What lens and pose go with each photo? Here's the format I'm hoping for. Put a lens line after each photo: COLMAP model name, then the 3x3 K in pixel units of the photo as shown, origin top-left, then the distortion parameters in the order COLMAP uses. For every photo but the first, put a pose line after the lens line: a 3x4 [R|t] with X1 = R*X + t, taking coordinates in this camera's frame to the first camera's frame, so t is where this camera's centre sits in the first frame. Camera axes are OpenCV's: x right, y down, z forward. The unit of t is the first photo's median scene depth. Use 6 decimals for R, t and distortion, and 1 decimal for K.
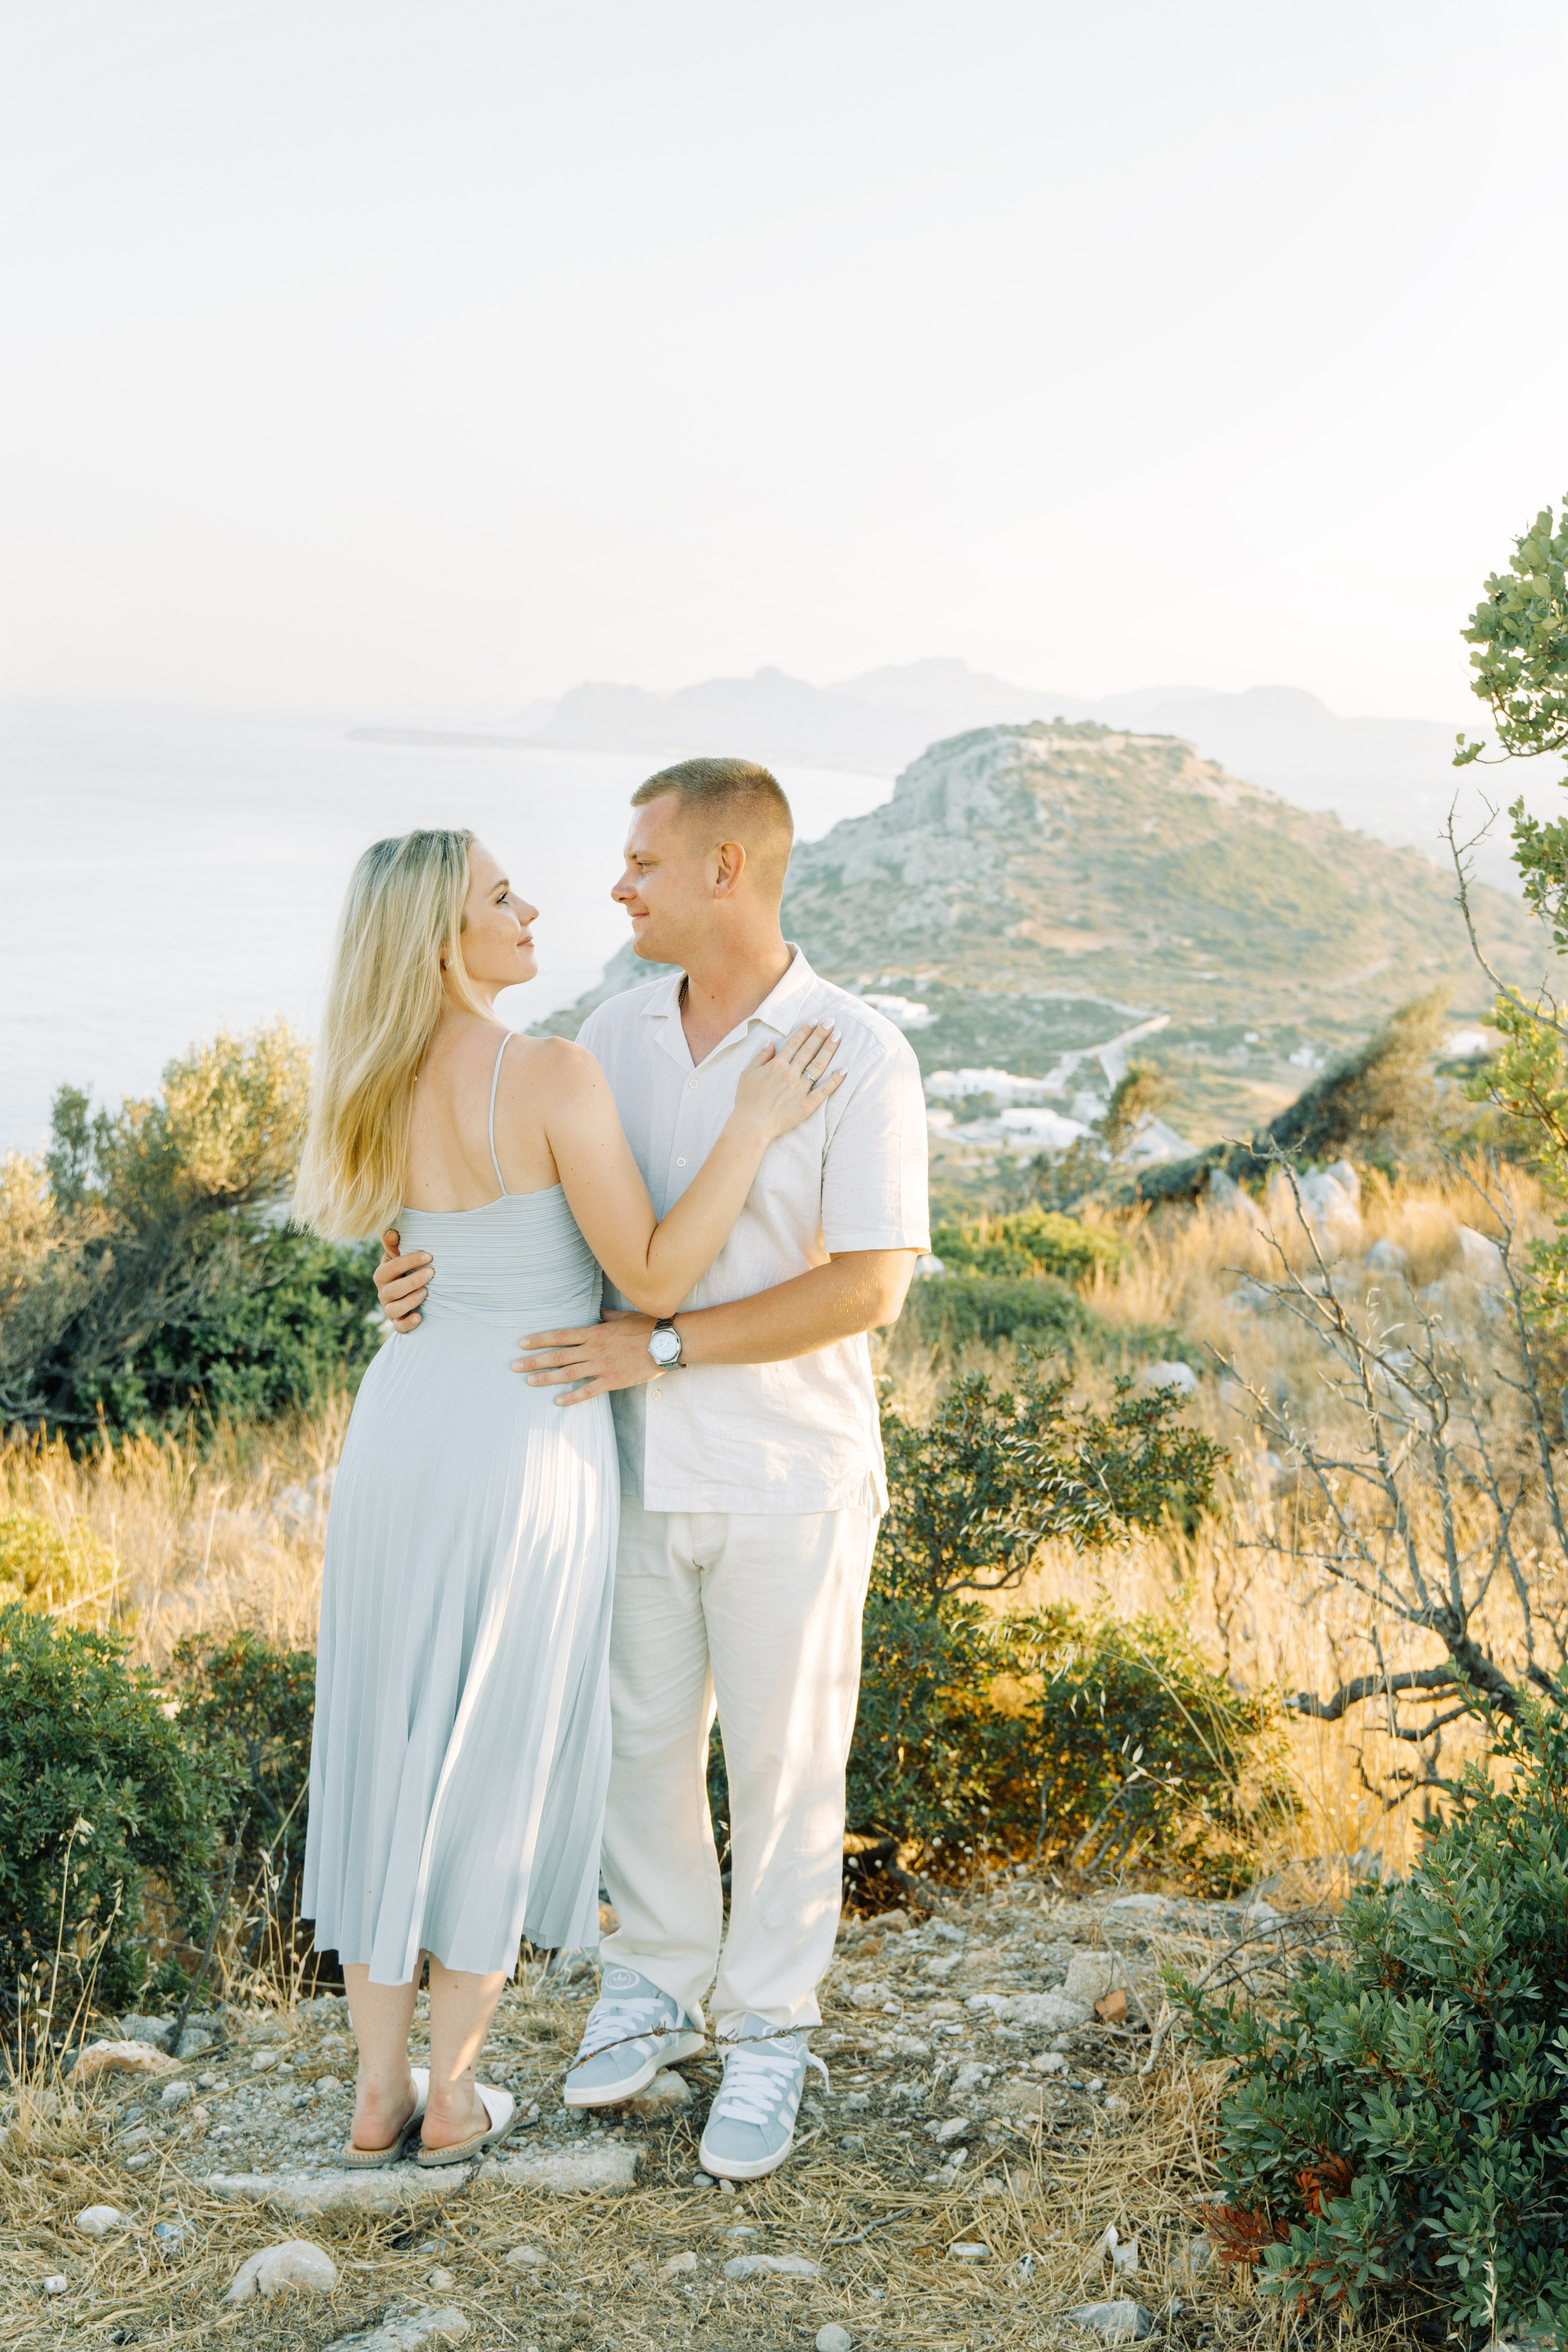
lens RADIAL K [[2983.9, 0, 789.1], [0, 2983.9, 1184.4], [0, 0, 1]] dist [0.011346, 0.000000]
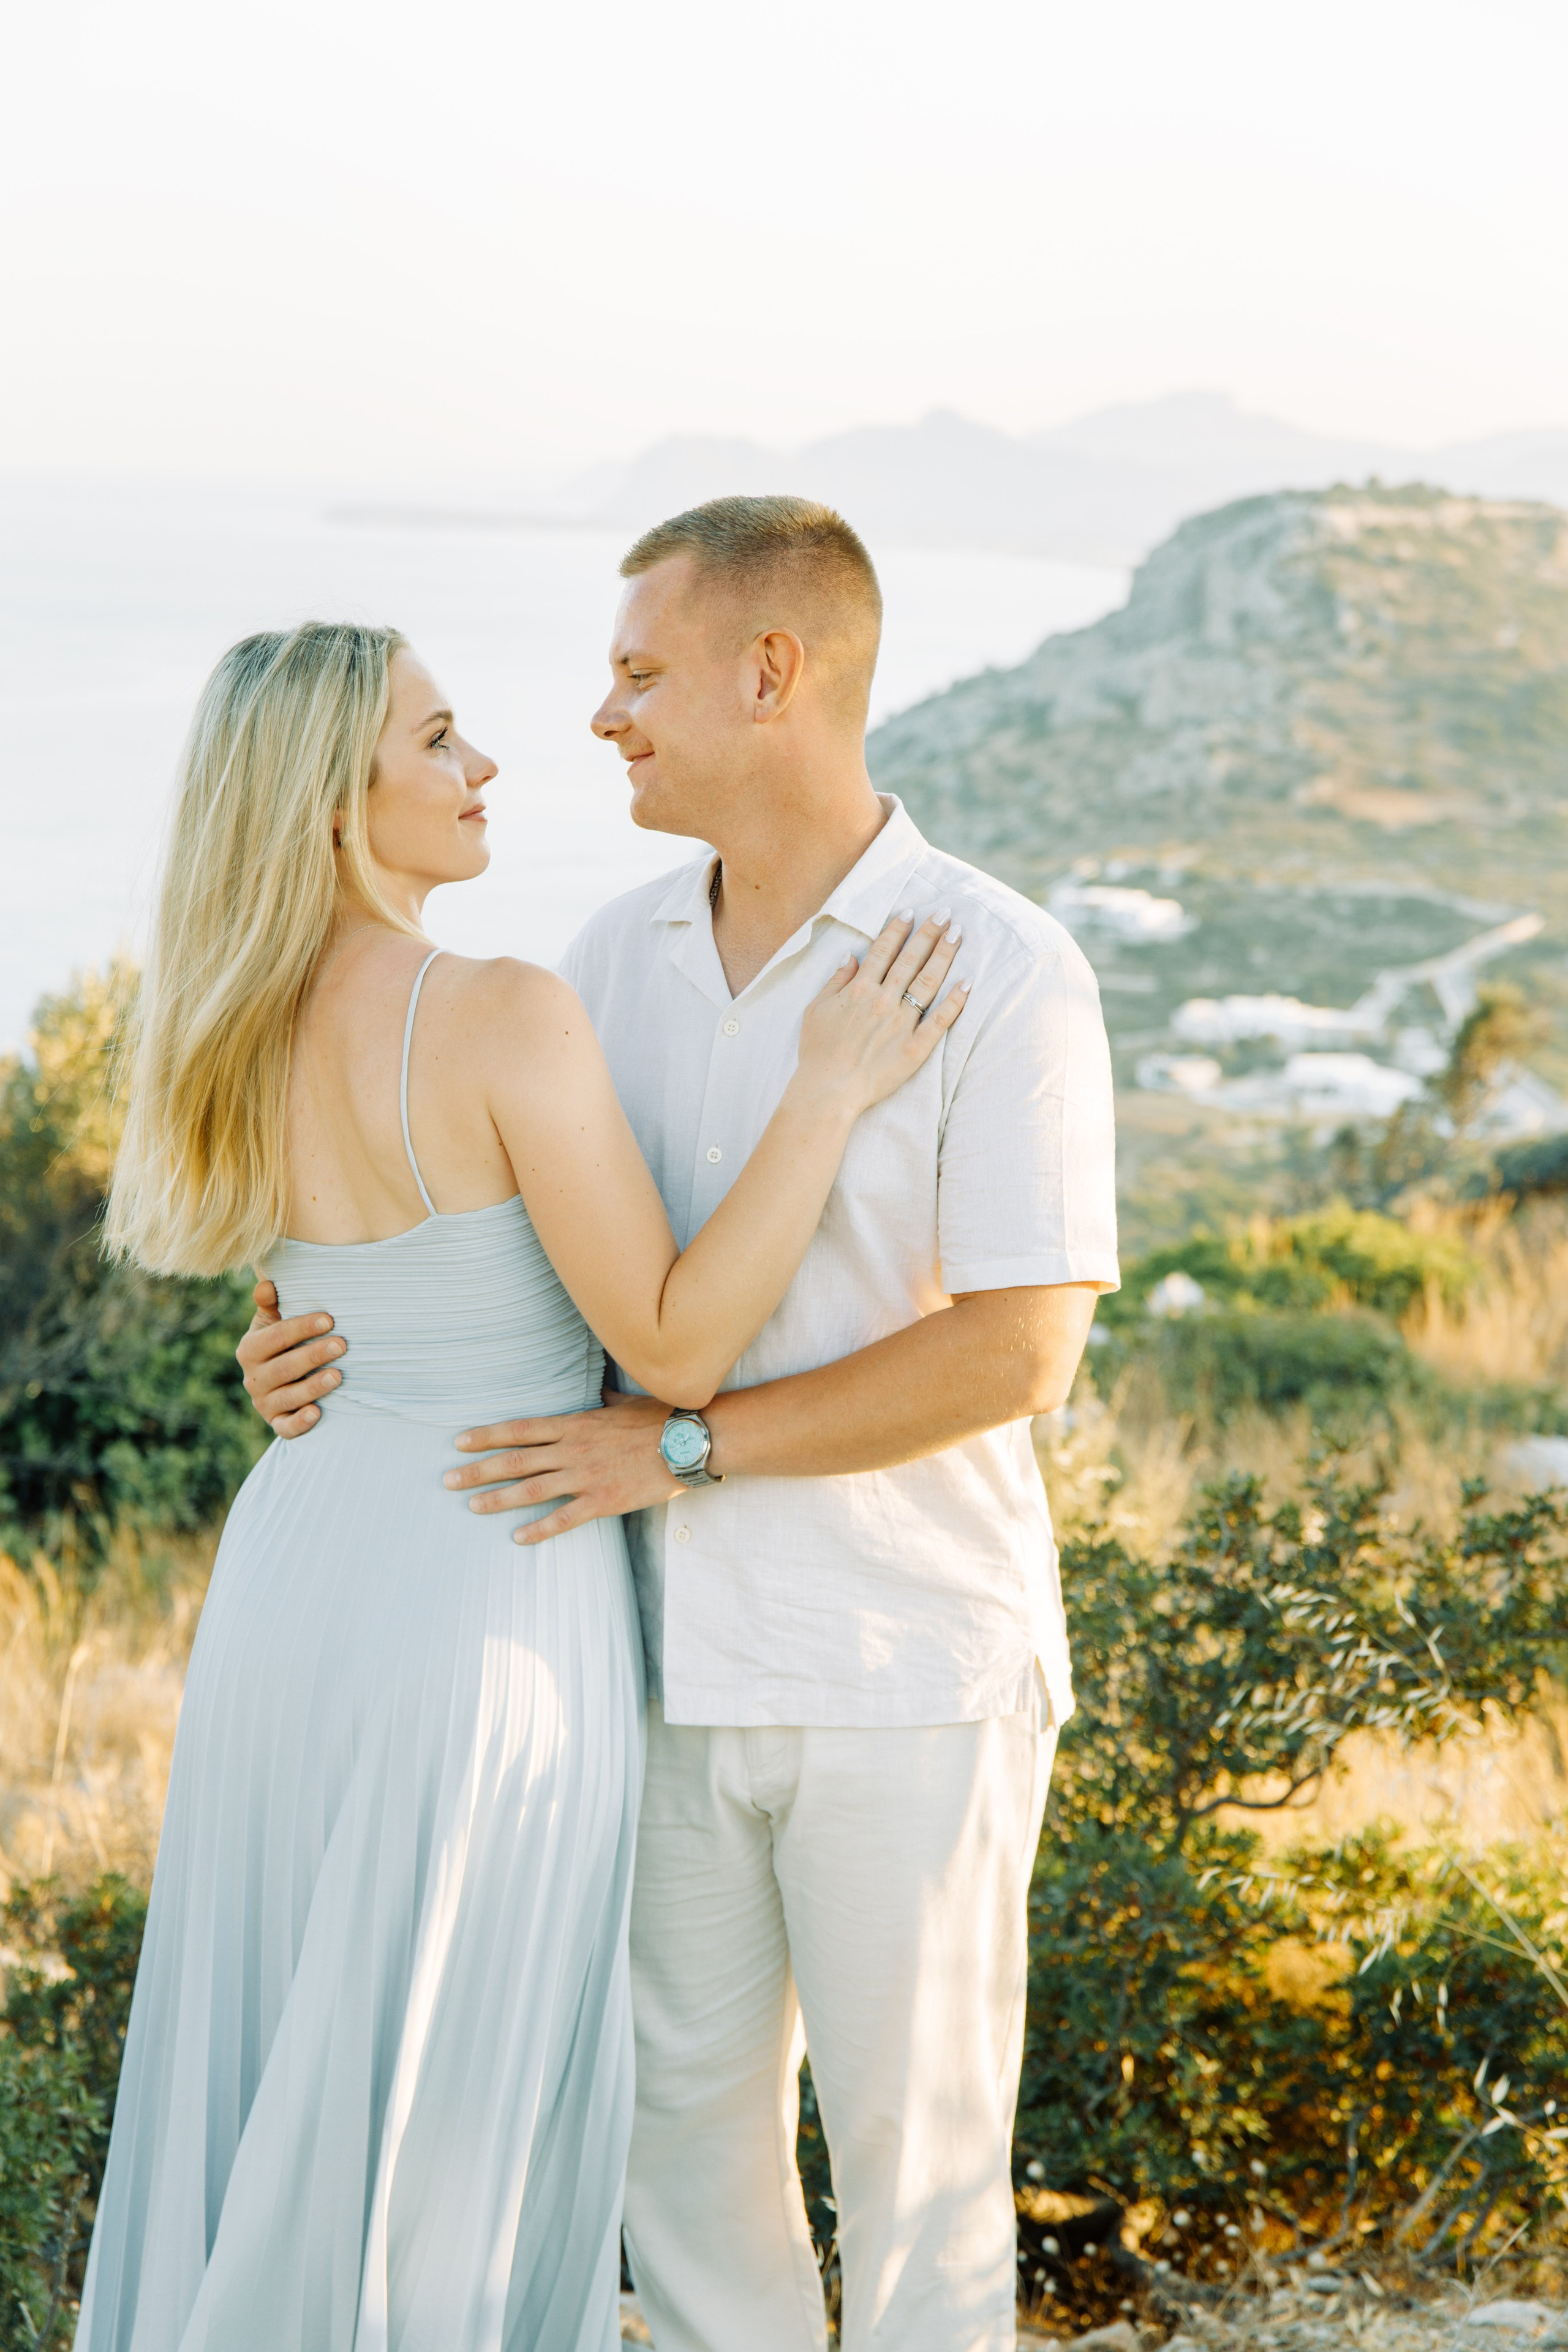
lens RADIAL K [[4394.7, 0, 767.7], [0, 4394.7, 1162.8], [0, 0, 1]] dist [0.040342, 0.000000]
pose [[0.998863, -0.005892, -0.047303, 0.002149], [0.005796, 0.999981, -0.002162, -0.000684], [0.047315, 0.001886, 0.998878, 0.017779]]
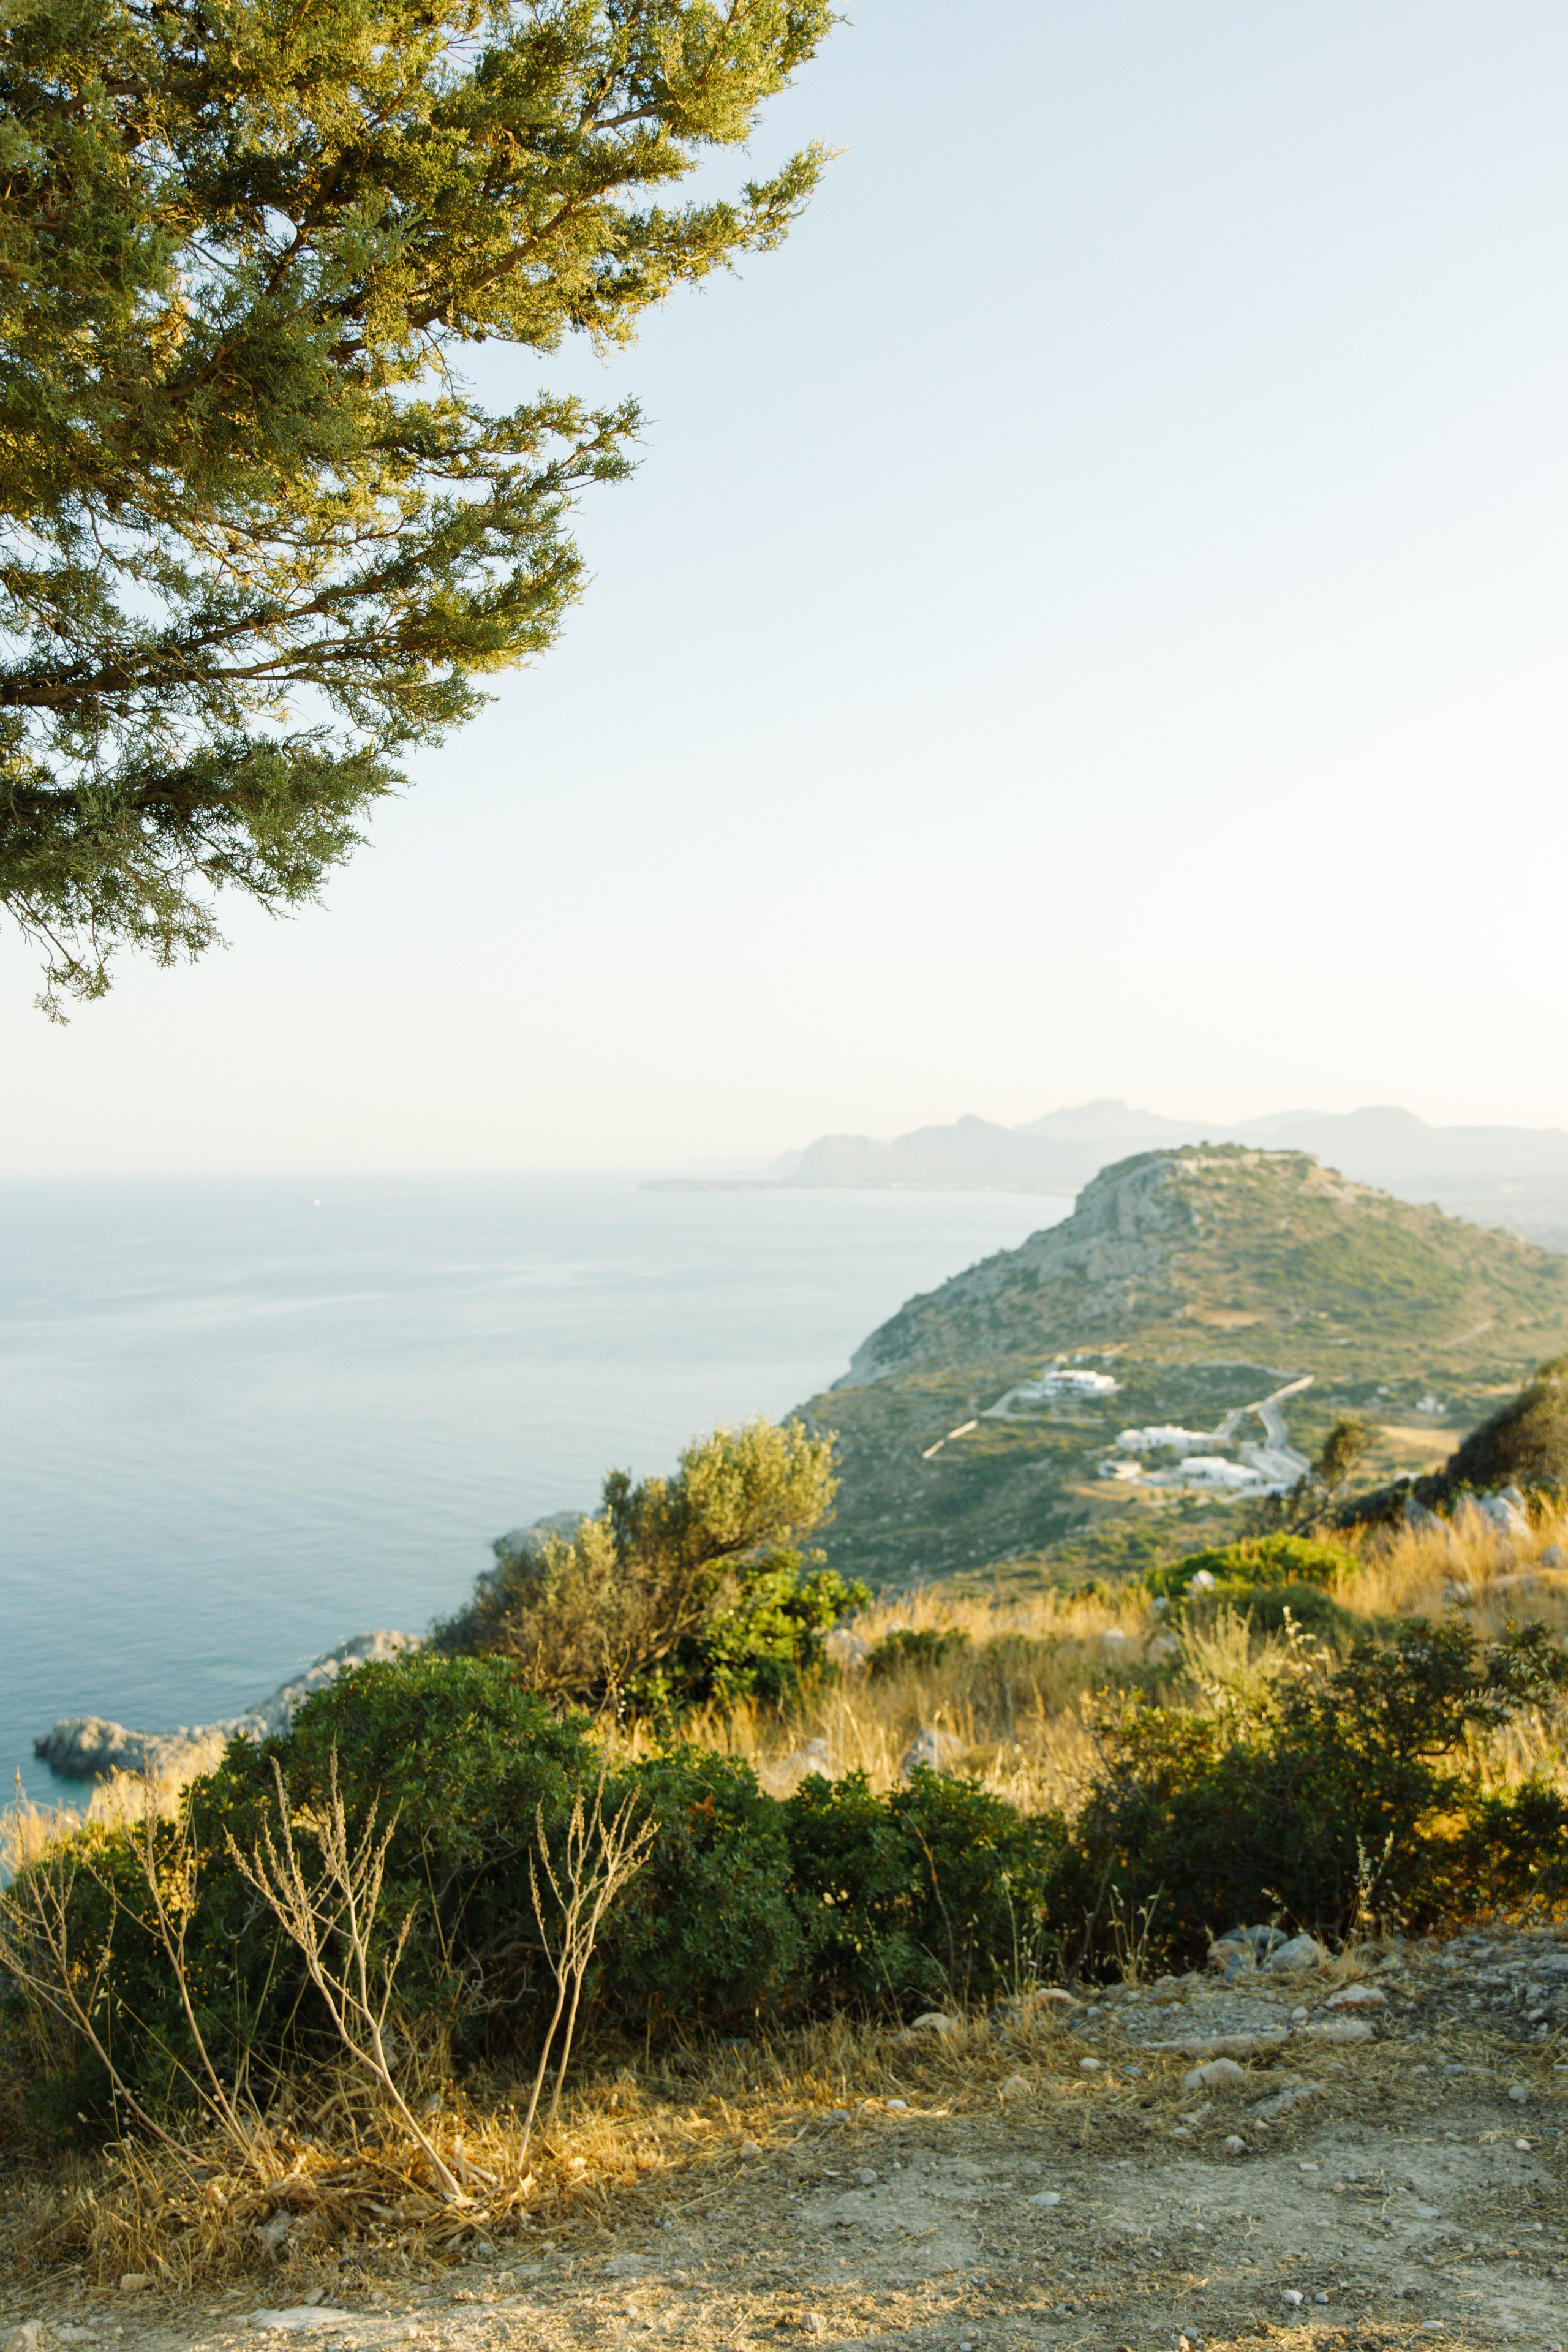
lens RADIAL K [[2407.0, 0, 766.8], [0, 2407.0, 1178.9], [0, 0, 1]] dist [0.013754, 0.000000]
pose [[0.994528, -0.055980, -0.088211, -0.056898], [0.042533, 0.988138, -0.147559, 0.001549], [0.095425, 0.142999, 0.985112, -0.129556]]
